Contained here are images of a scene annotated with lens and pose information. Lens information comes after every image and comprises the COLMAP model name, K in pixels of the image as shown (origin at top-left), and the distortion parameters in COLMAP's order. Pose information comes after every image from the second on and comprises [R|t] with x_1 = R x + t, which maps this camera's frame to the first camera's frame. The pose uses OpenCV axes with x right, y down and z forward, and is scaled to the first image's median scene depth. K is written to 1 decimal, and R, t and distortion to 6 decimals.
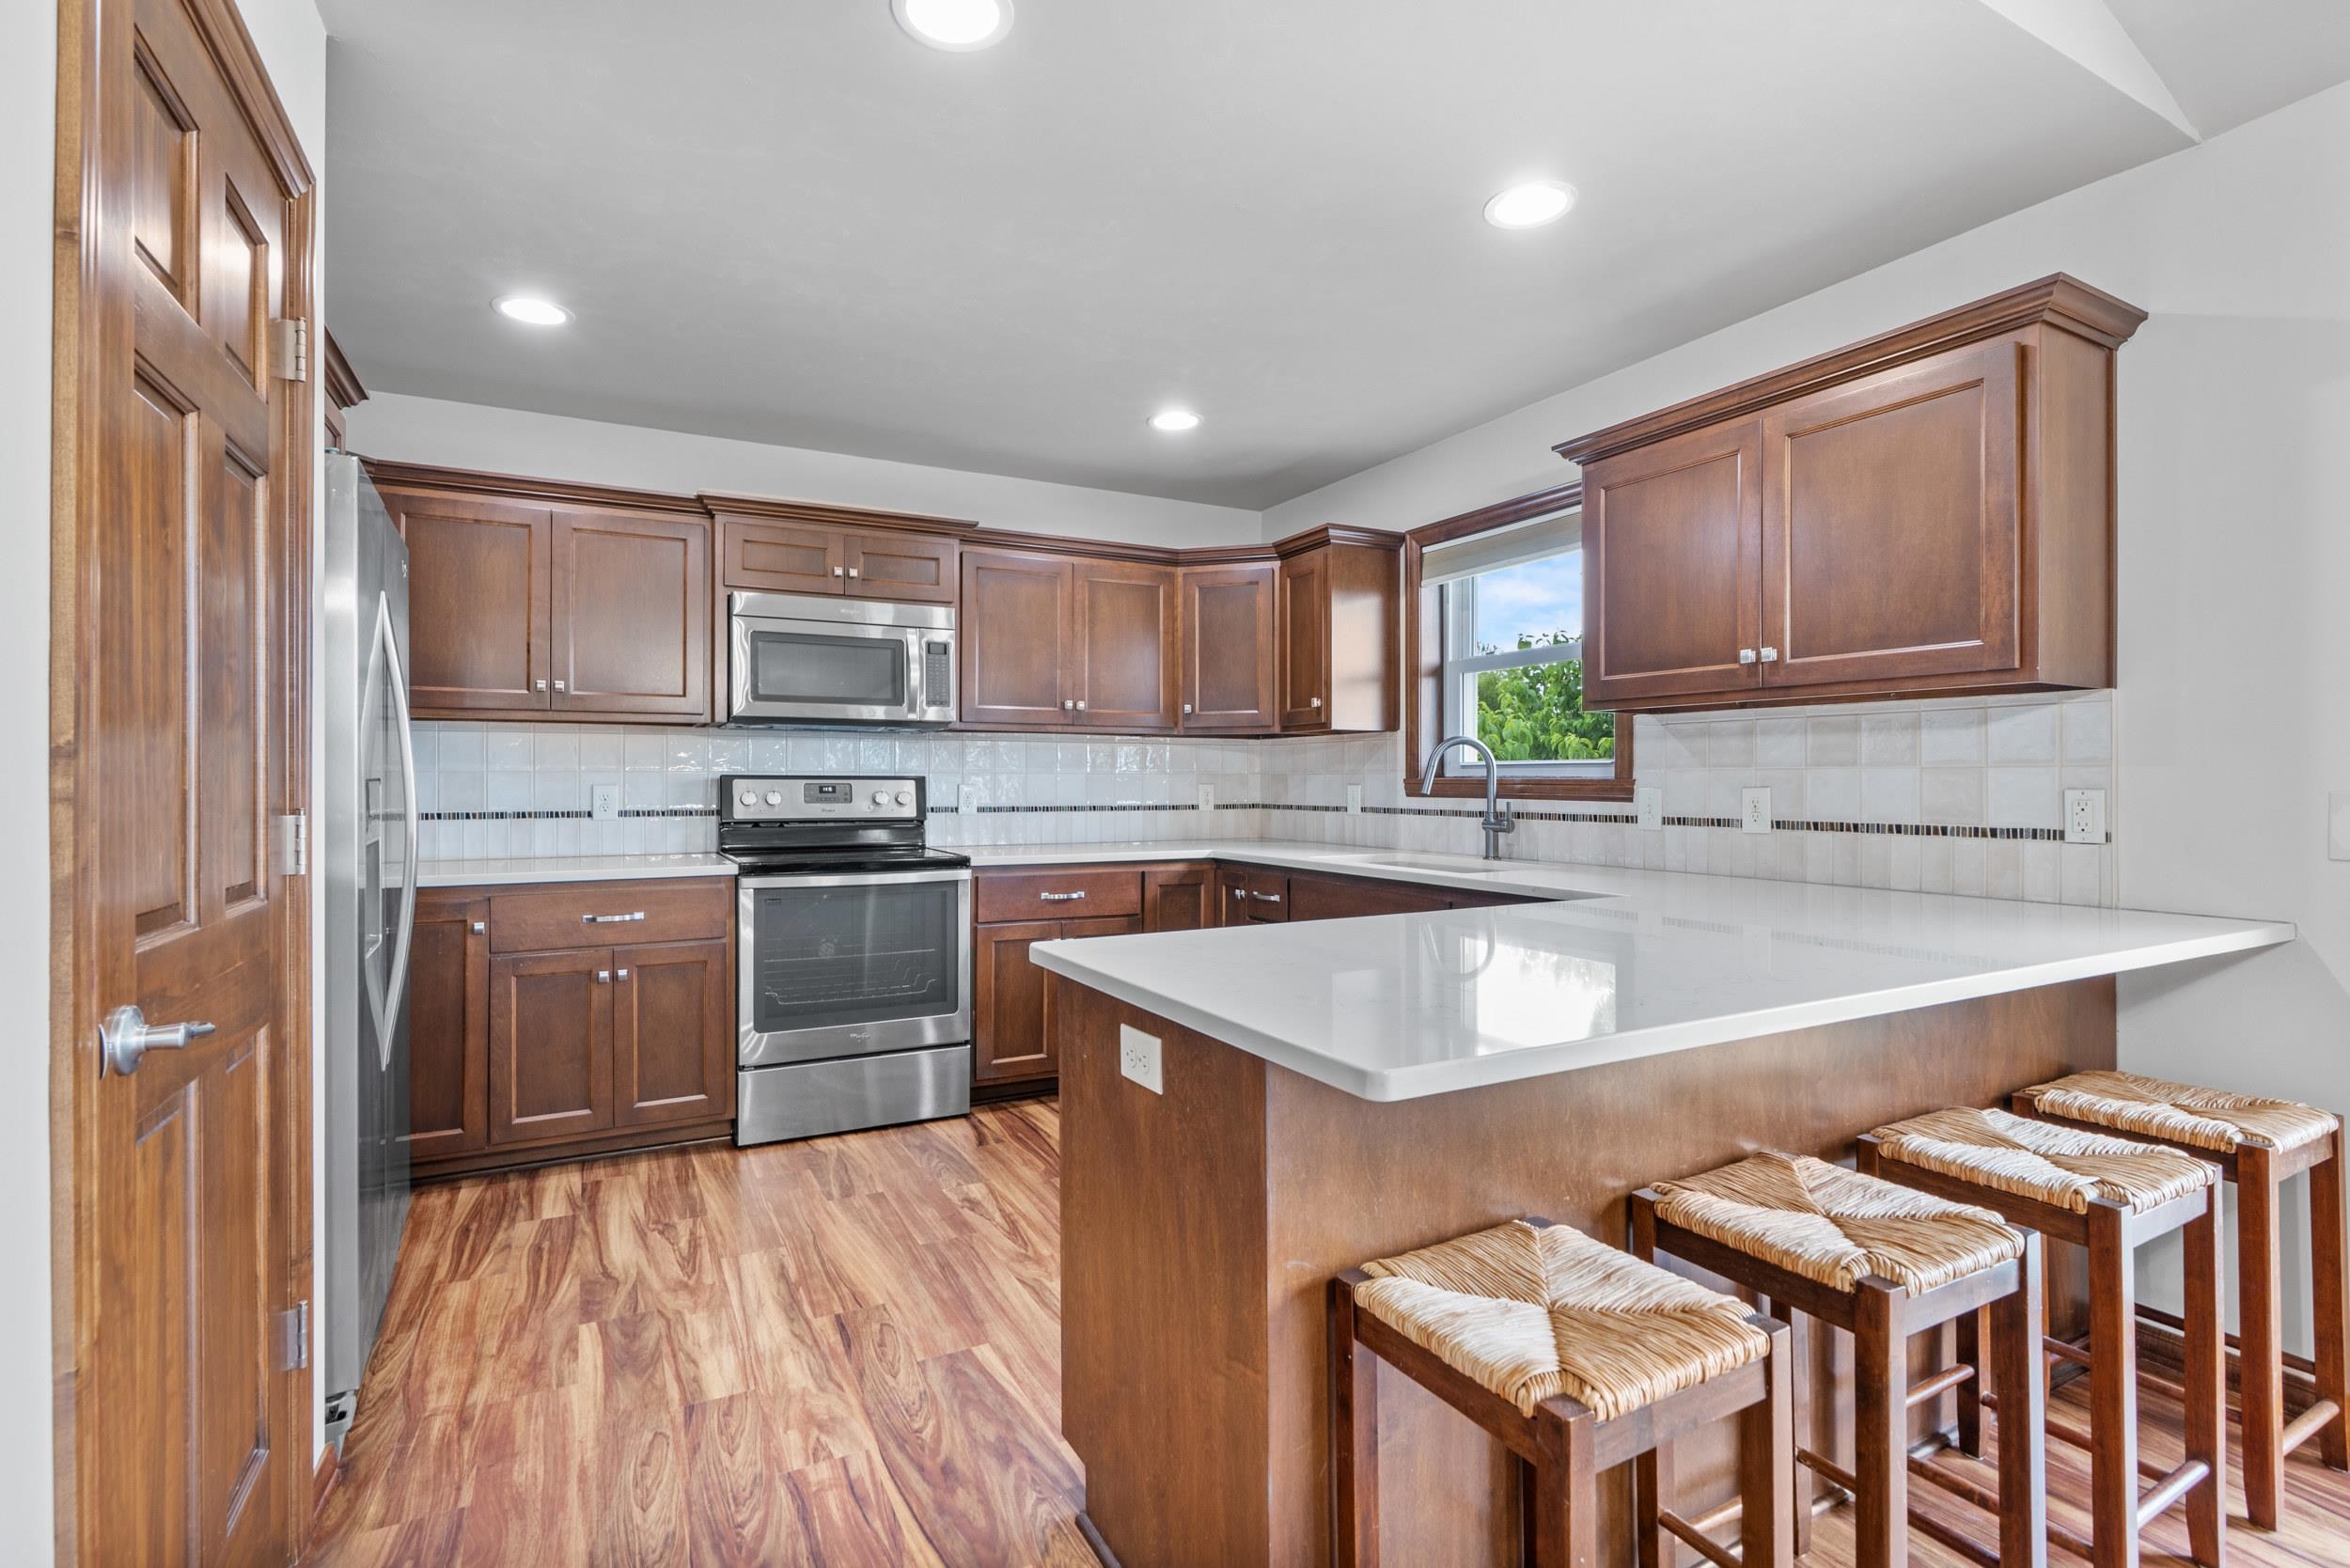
lens RADIAL K [[1072.0, 0, 1168.4], [0, 1072.0, 777.3], [0, 0, 1]] dist [-0.009221, 0.004217]
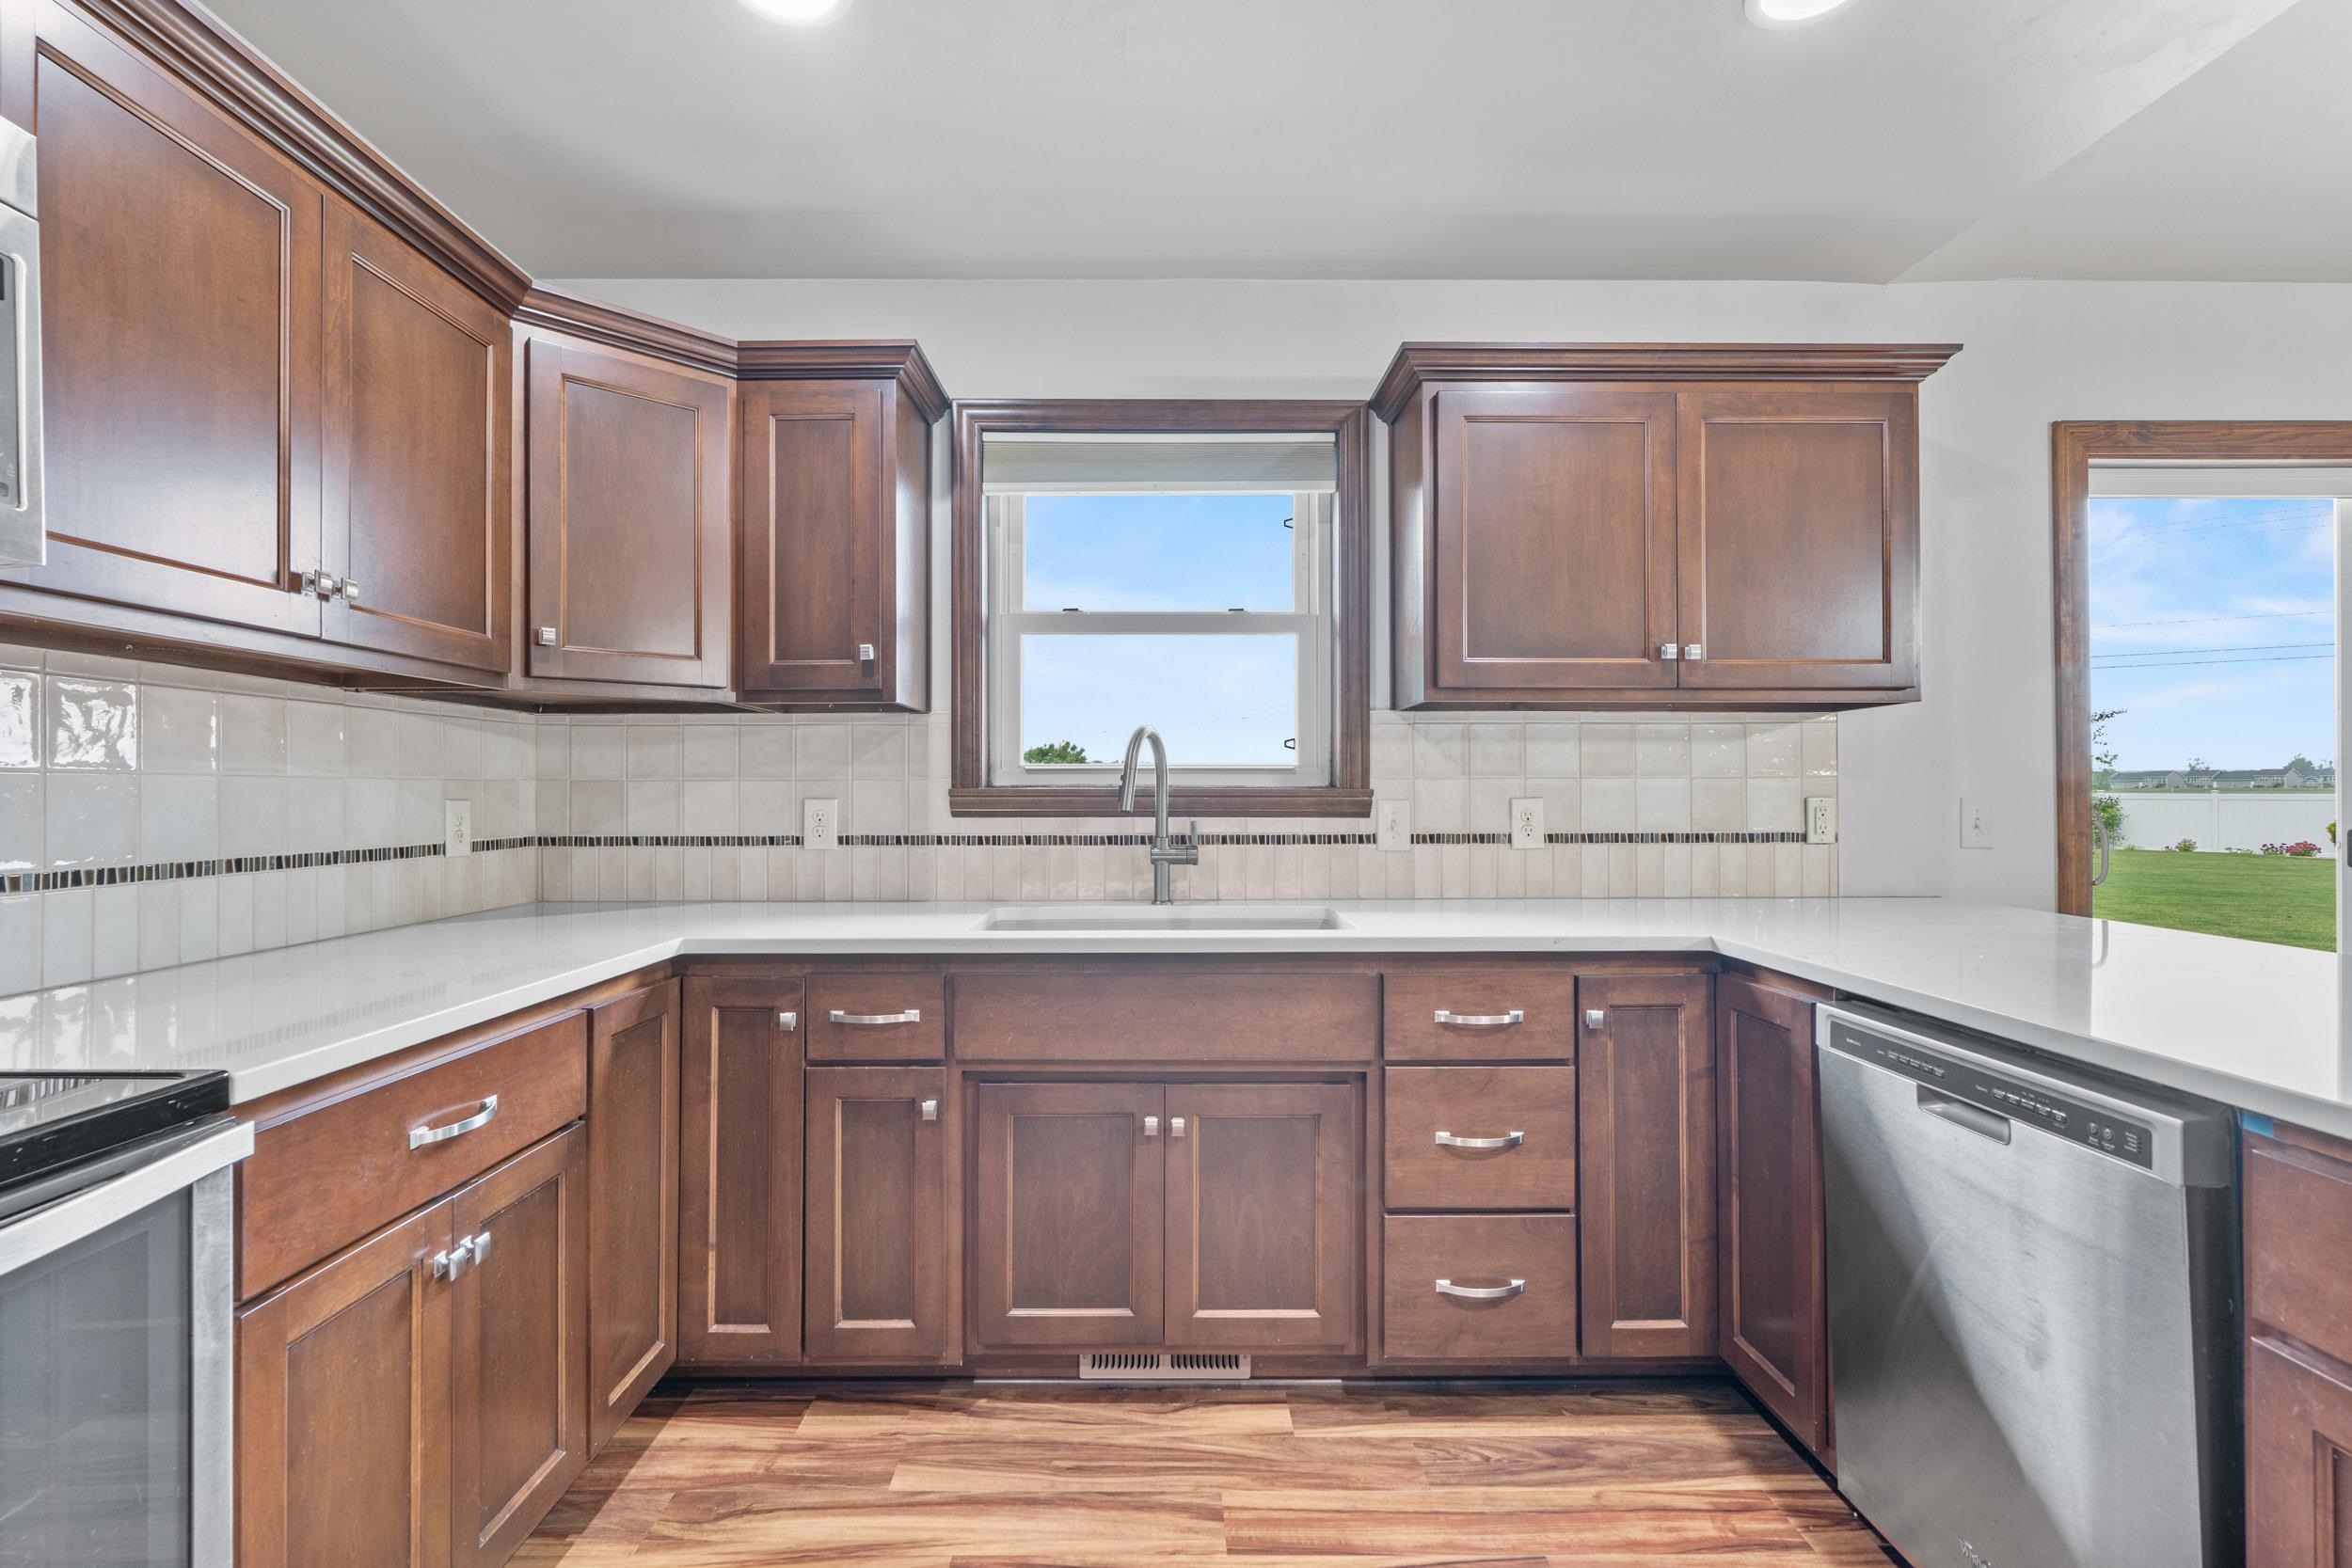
lens RADIAL K [[1072.8, 0, 1179.9], [0, 1072.8, 786.3], [0, 0, 1]] dist [-0.009221, 0.004217]
pose [[0.468973, 0.003145, 0.883207, -0.345959], [-0.000815, 0.999995, -0.003128, 0.002156], [-0.883212, 0.000747, 0.468974, 0.735541]]
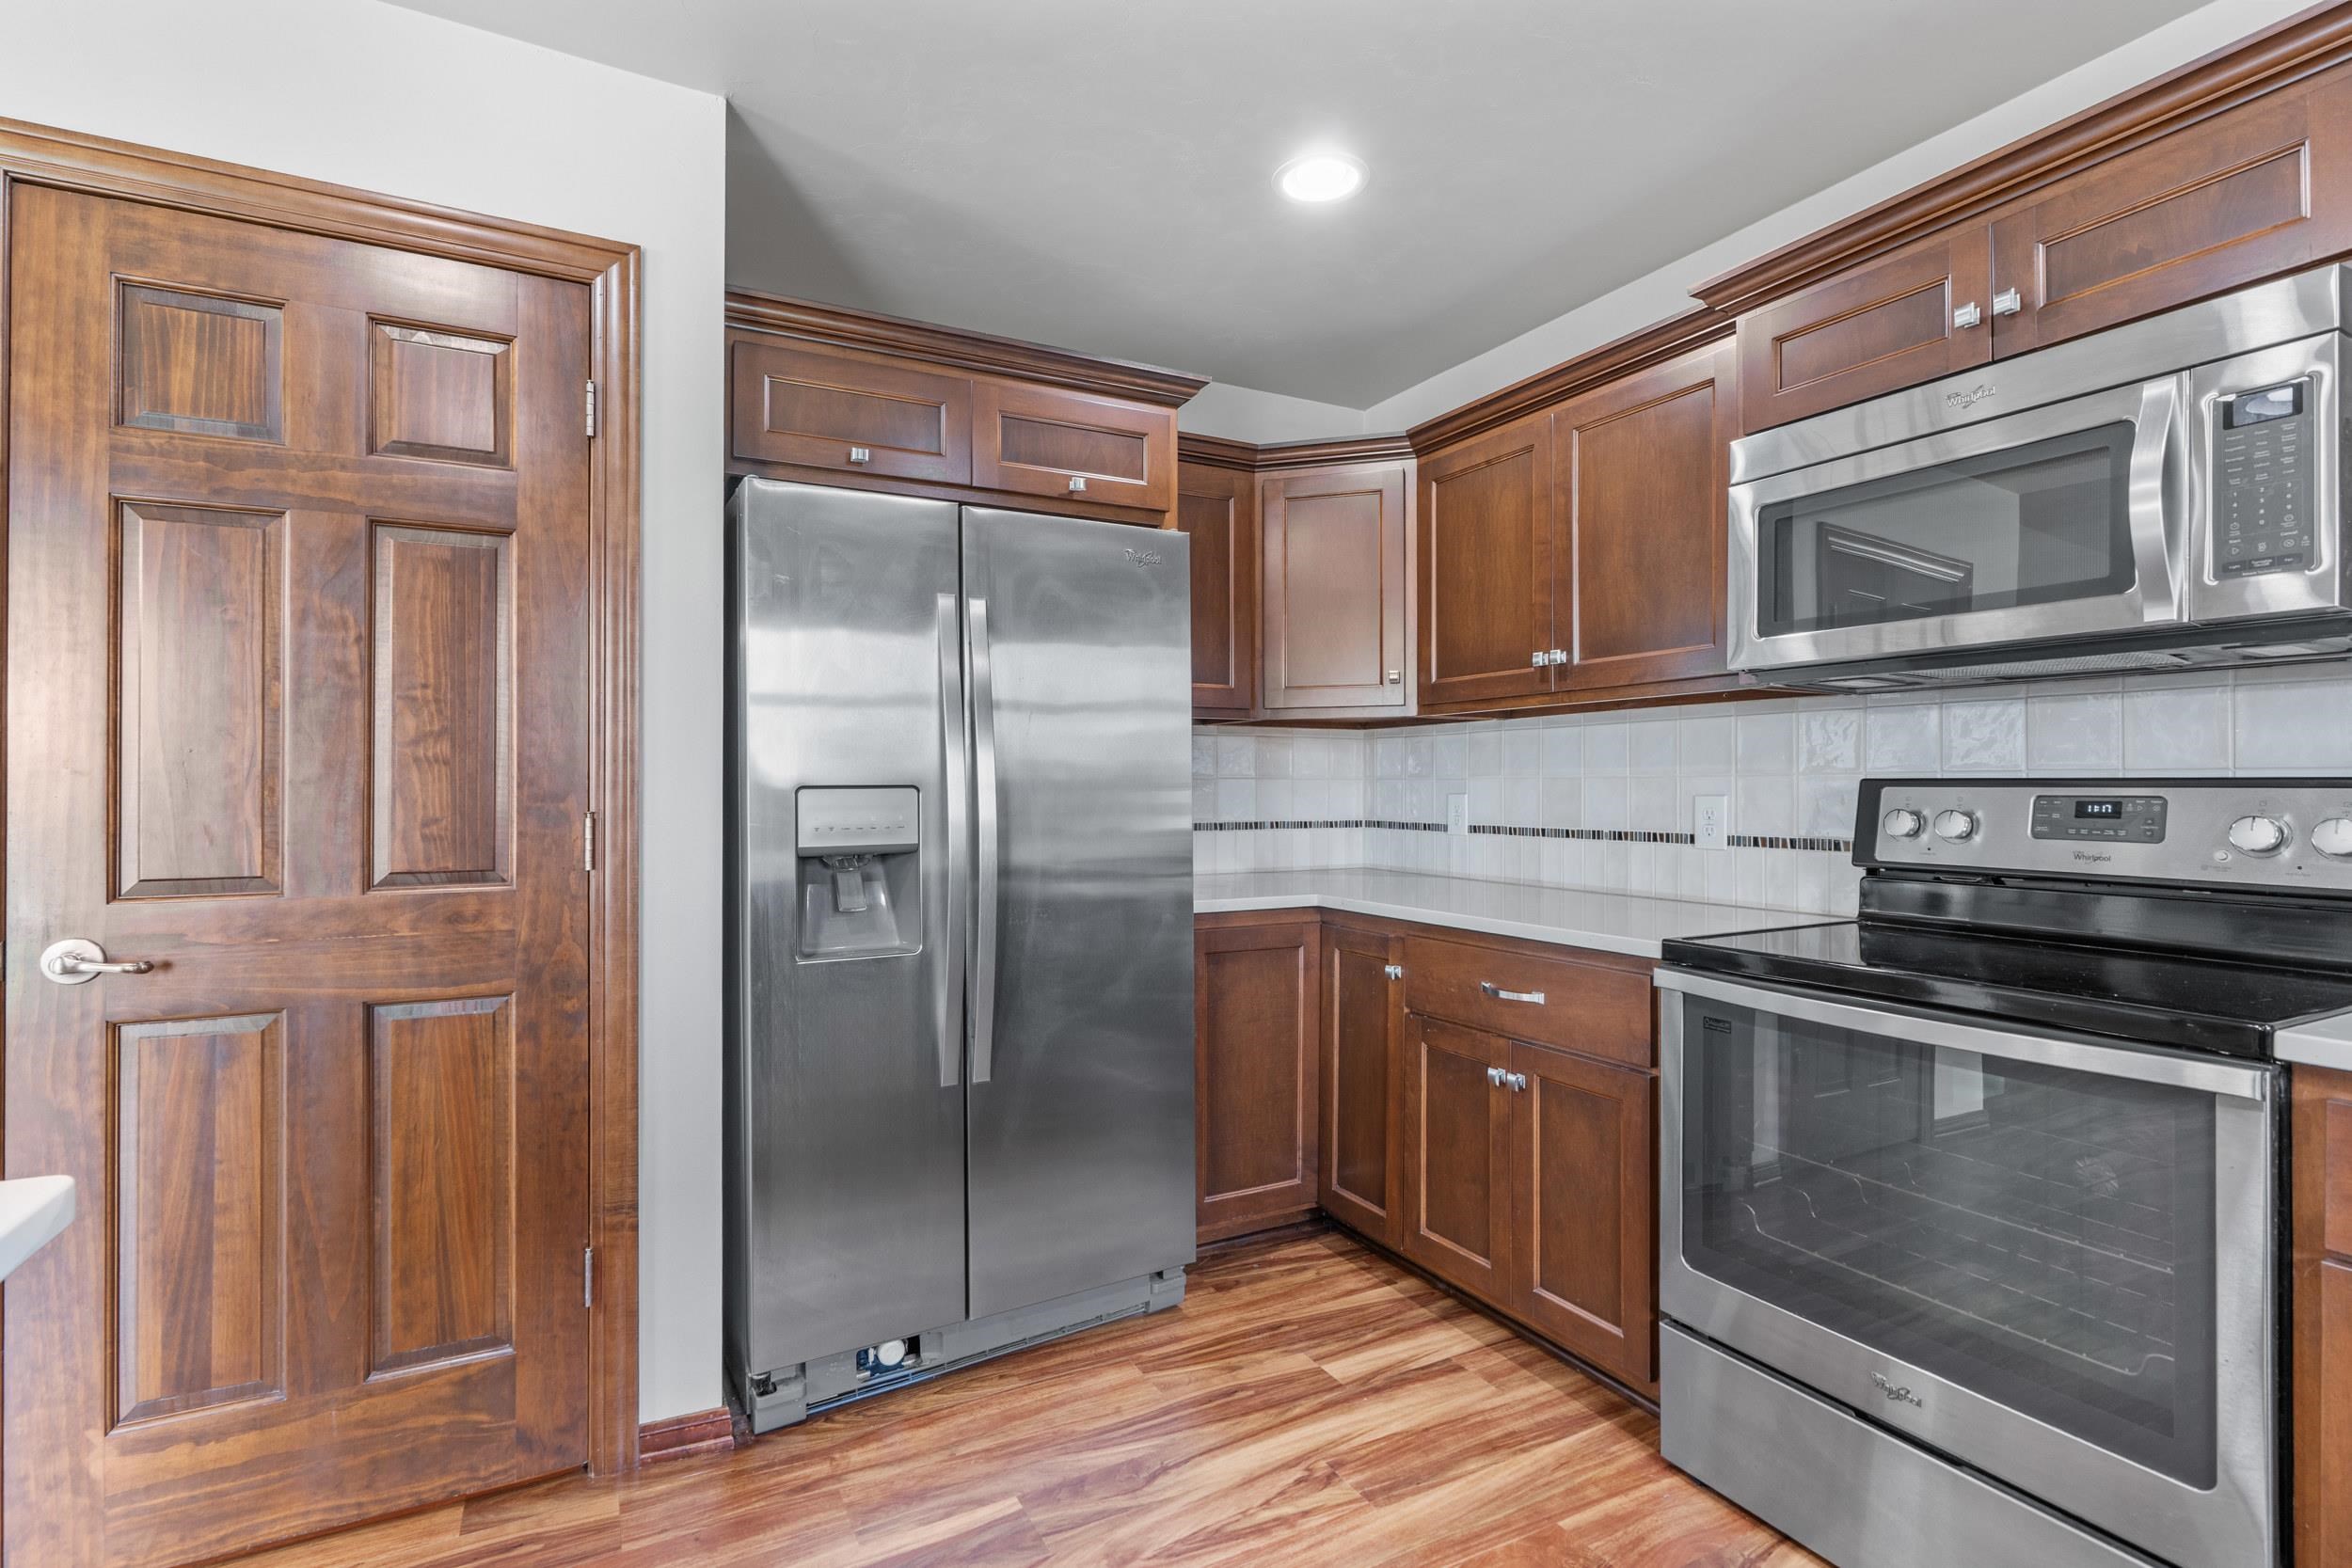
lens RADIAL K [[1072.8, 0, 1108.2], [0, 1072.8, 768.1], [0, 0, 1]] dist [-0.009221, 0.004217]
pose [[-0.034610, -0.018860, -0.999223, 0.159876], [0.000794, 0.999821, -0.018899, 0.002854], [0.999401, -0.001448, -0.034589, 0.743090]]
